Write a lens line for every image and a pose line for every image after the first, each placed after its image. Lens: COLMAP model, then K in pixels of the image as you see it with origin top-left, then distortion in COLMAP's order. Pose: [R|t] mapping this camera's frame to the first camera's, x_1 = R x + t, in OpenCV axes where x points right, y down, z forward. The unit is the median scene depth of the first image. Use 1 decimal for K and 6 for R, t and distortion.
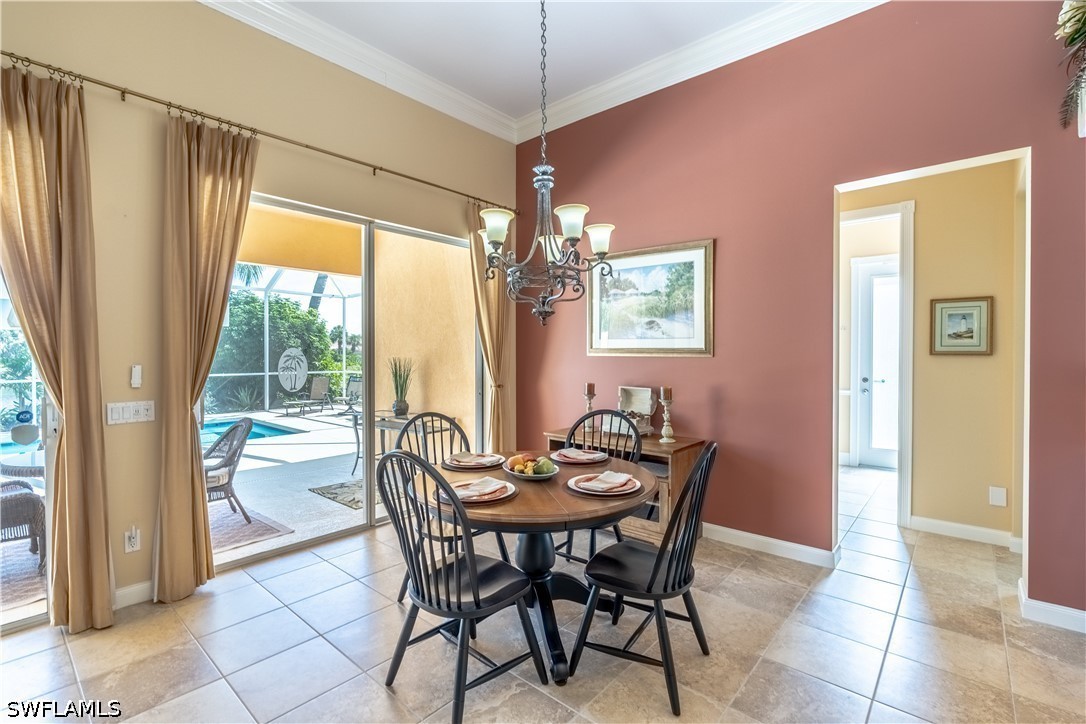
lens RADIAL K [[499.2, 0, 528.7], [0, 499.2, 357.7], [0, 0, 1]] dist [0.002595, 0.000177]
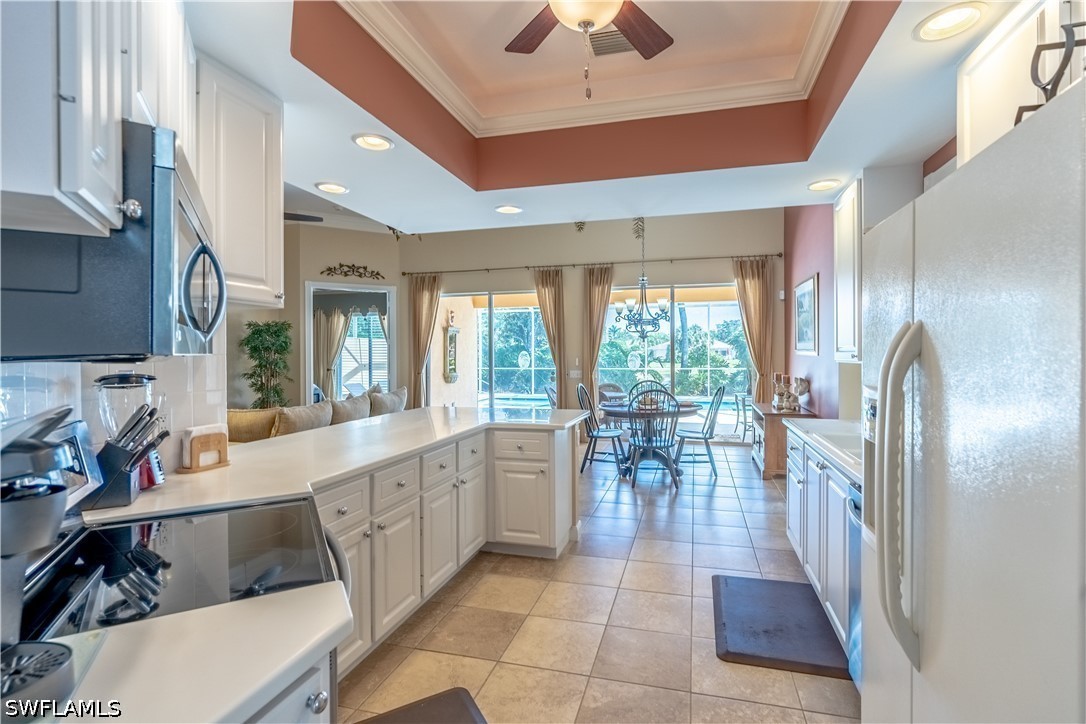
lens RADIAL K [[488.9, 0, 550.4], [0, 488.9, 345.8], [0, 0, 1]] dist [-0.011486, -0.000104]
pose [[0.432963, -0.013166, -0.901316, 1.237006], [-0.006330, 0.999824, -0.017645, -0.003651], [0.901390, 0.013345, 0.432803, -0.257640]]
